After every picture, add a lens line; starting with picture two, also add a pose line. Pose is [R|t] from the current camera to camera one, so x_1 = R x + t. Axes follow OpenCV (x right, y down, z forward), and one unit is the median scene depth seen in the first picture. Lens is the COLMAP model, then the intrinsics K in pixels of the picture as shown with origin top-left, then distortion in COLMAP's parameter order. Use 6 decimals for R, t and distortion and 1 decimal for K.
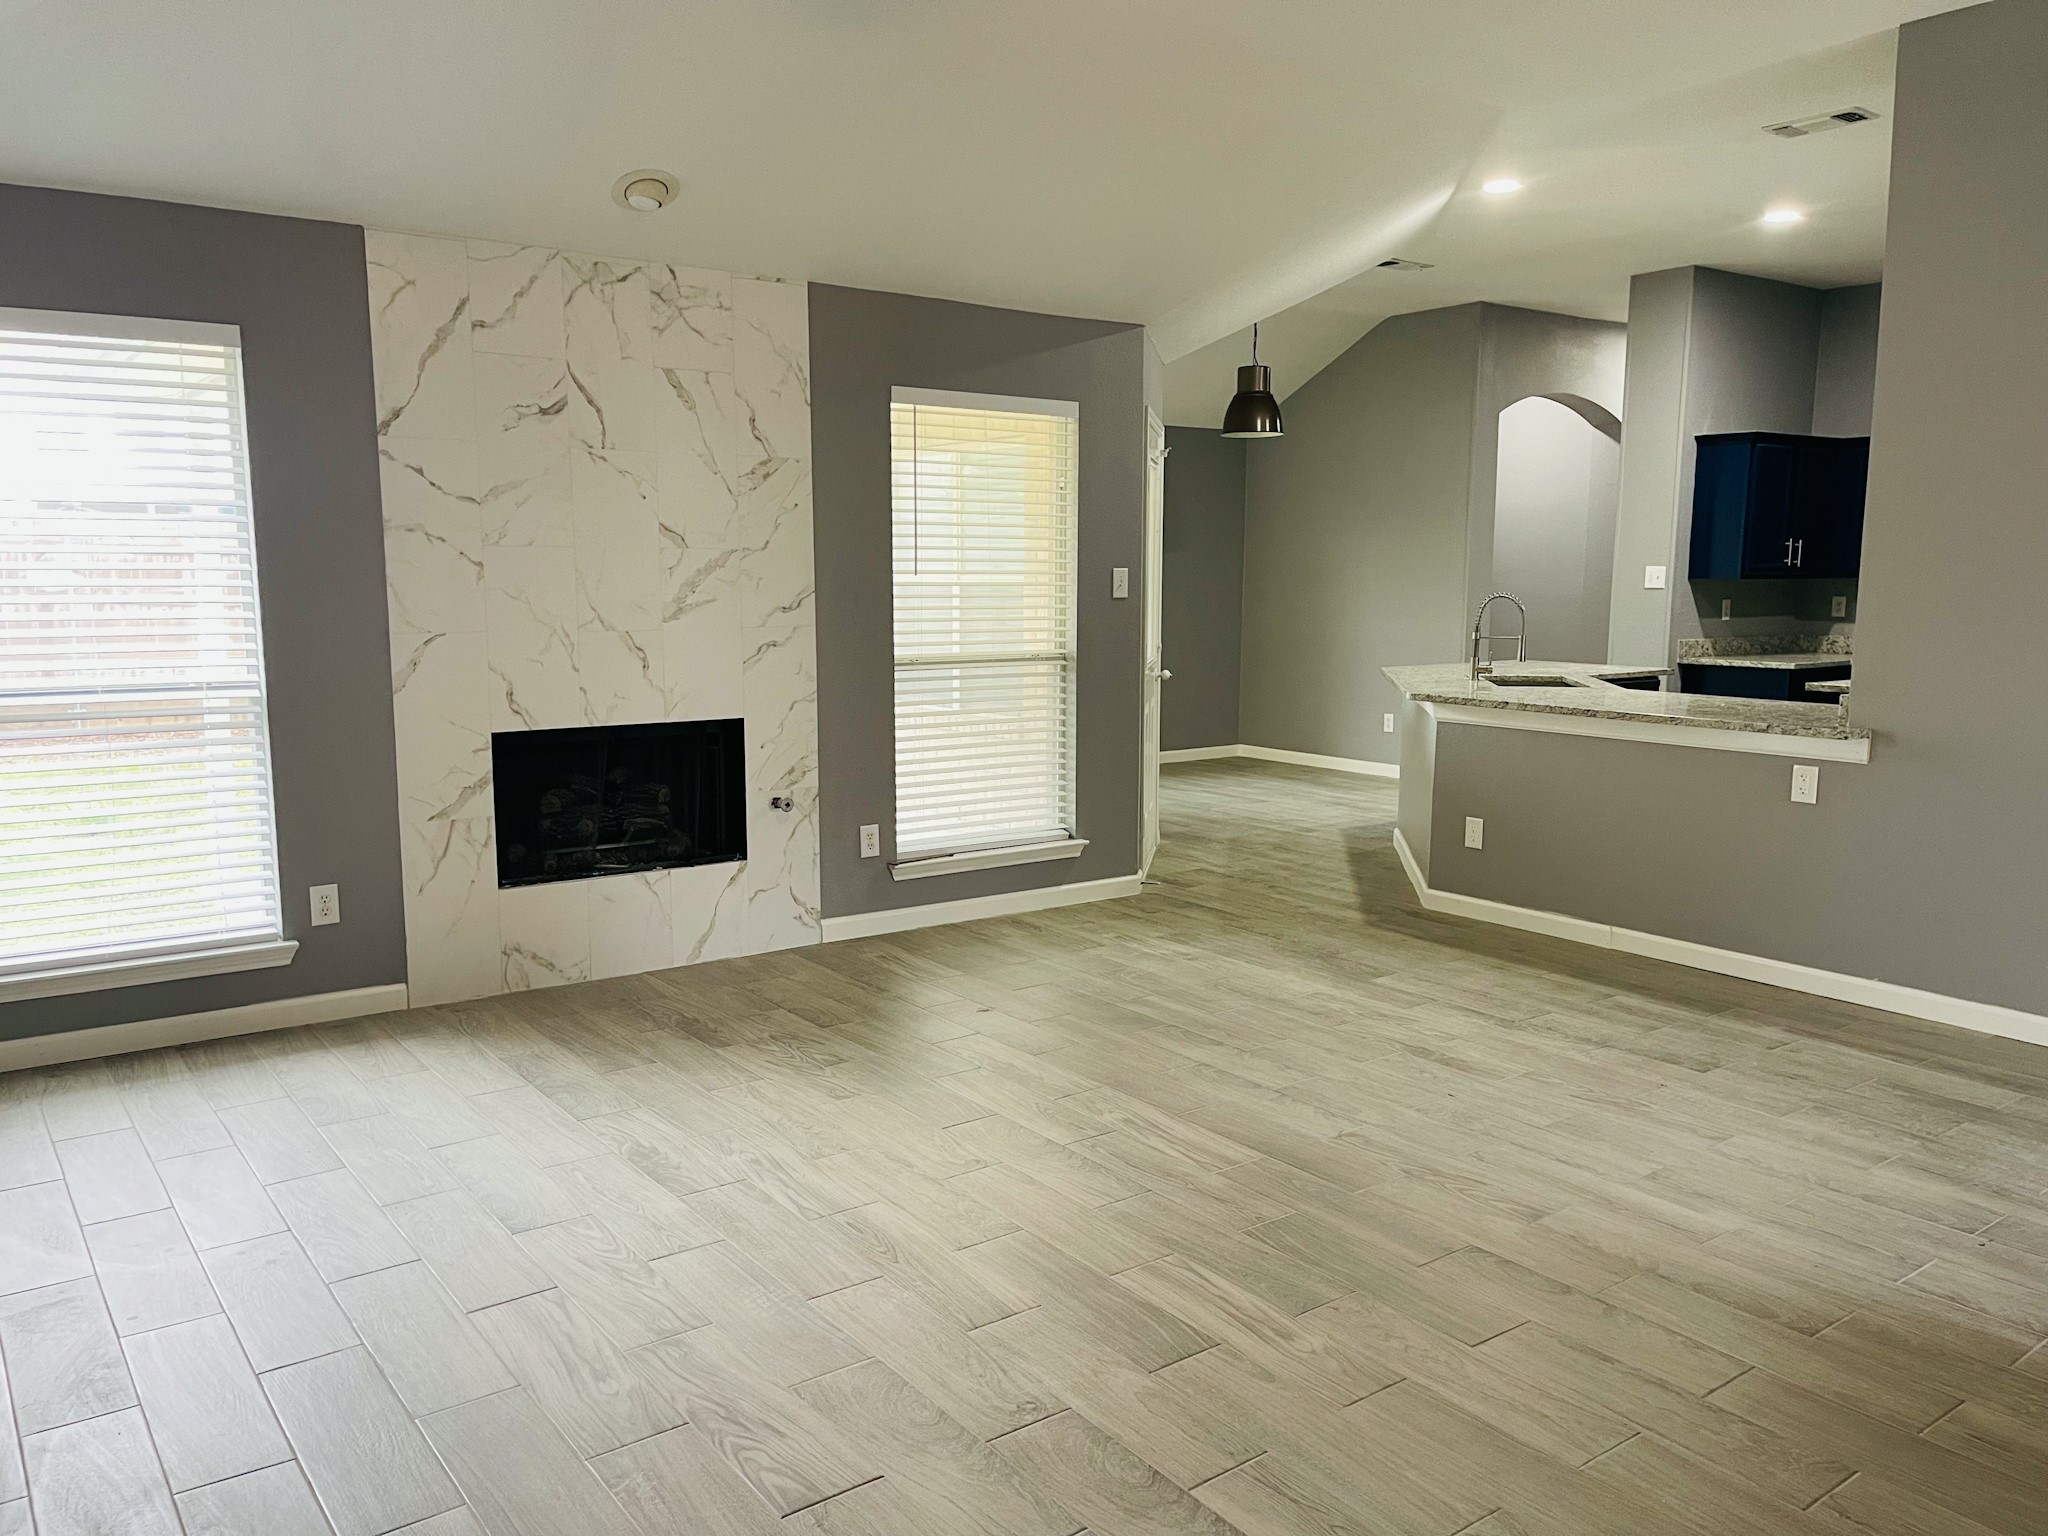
lens RADIAL K [[1543.1, 0, 1019.5], [0, 1543.1, 776.4], [0, 0, 1]] dist [0.071592, -0.090529]
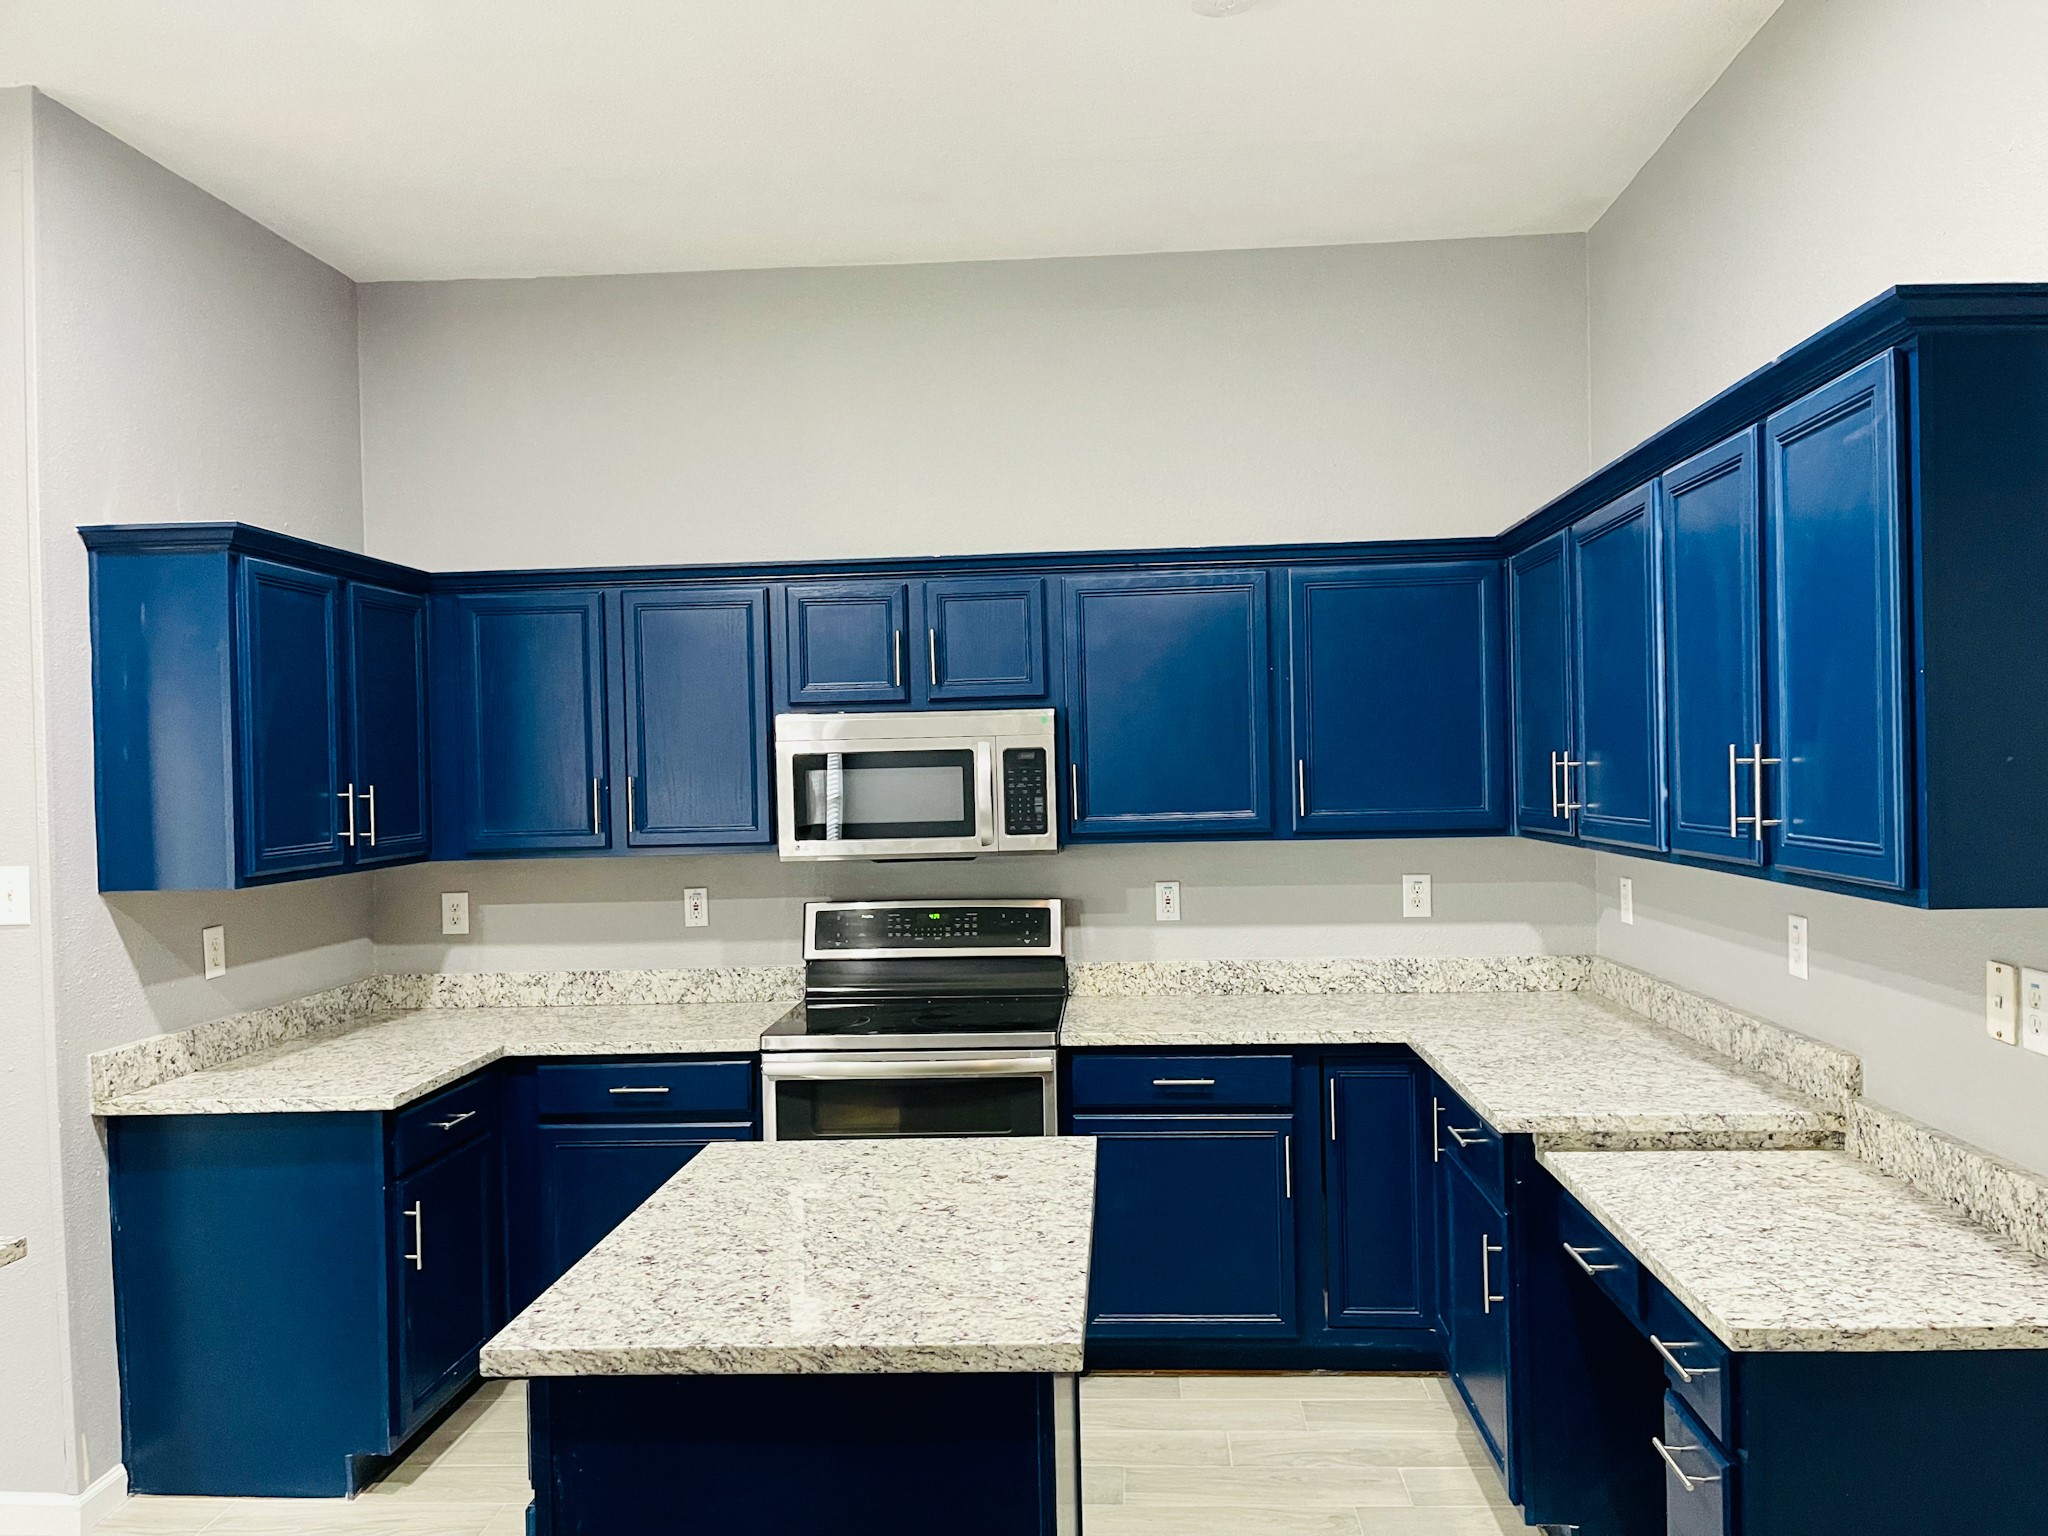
lens RADIAL K [[1543.1, 0, 1043.1], [0, 1543.1, 781.0], [0, 0, 1]] dist [0.071592, -0.090529]
pose [[0.634368, -0.028489, 0.772506, 0.476788], [0.132260, 0.988586, -0.072152, -0.162849], [-0.761633, 0.147942, 0.630895, 0.982268]]
